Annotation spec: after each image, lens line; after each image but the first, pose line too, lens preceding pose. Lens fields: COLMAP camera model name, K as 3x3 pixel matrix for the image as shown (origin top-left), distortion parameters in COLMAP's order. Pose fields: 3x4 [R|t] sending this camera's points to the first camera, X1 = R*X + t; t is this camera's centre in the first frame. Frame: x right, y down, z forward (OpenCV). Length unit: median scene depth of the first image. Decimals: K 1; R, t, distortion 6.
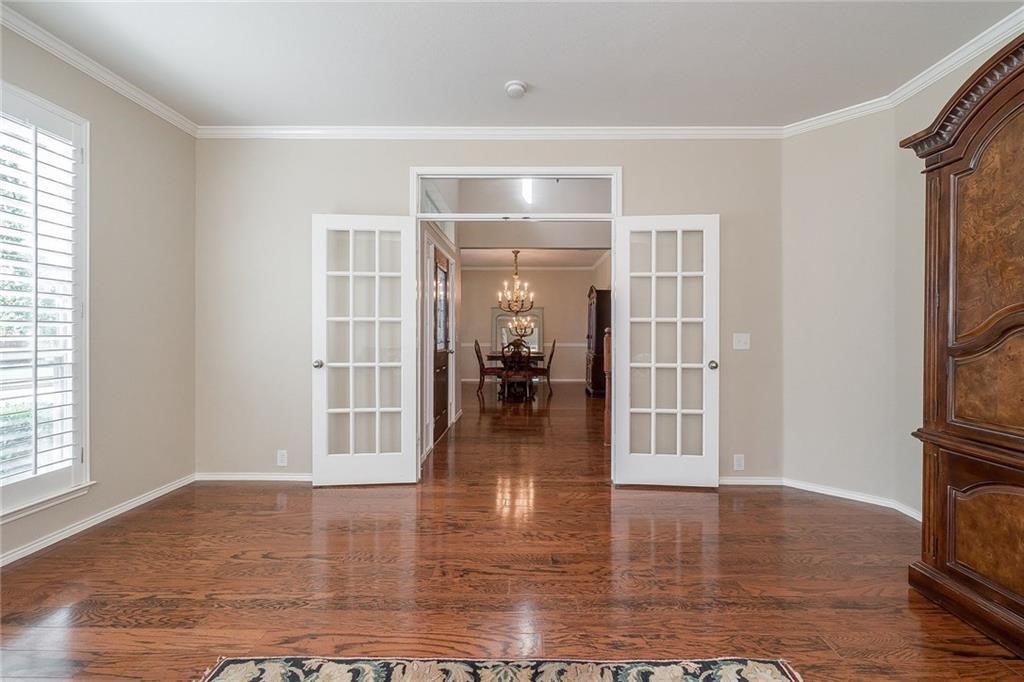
lens RADIAL K [[444.0, 0, 516.7], [0, 444.0, 336.0], [0, 0, 1]] dist [-0.006601, -0.000879]
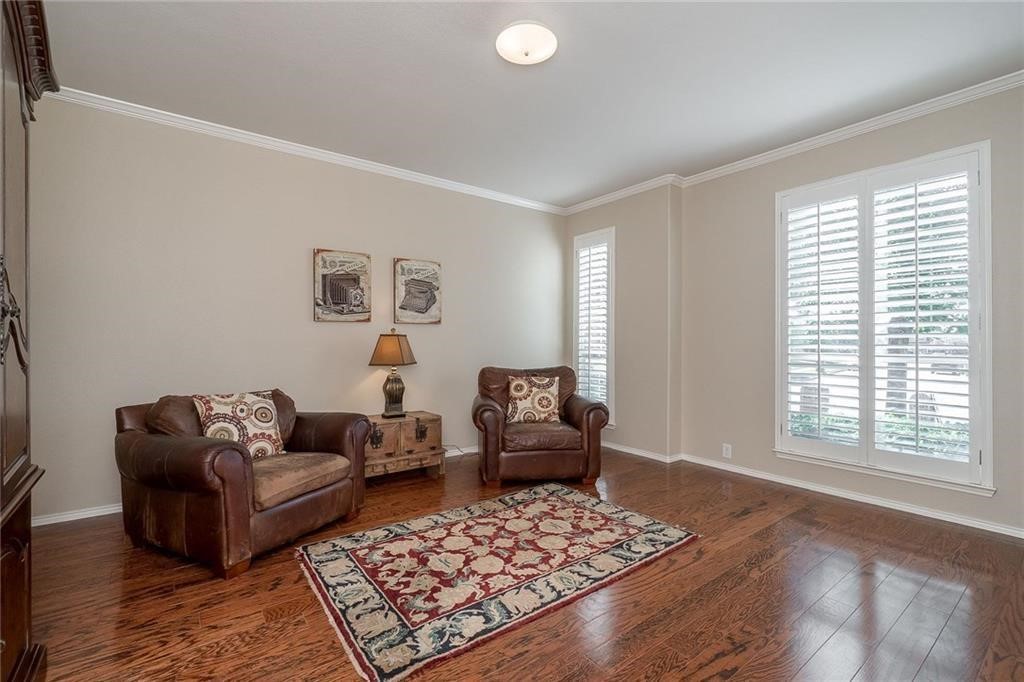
lens RADIAL K [[444.0, 0, 511.1], [0, 444.0, 341.9], [0, 0, 1]] dist [-0.006601, -0.000879]
pose [[-0.783982, -0.006314, -0.620751, 0.691947], [-0.009262, 0.999956, 0.001526, -0.000568], [0.620714, 0.006946, -0.784006, 1.371206]]
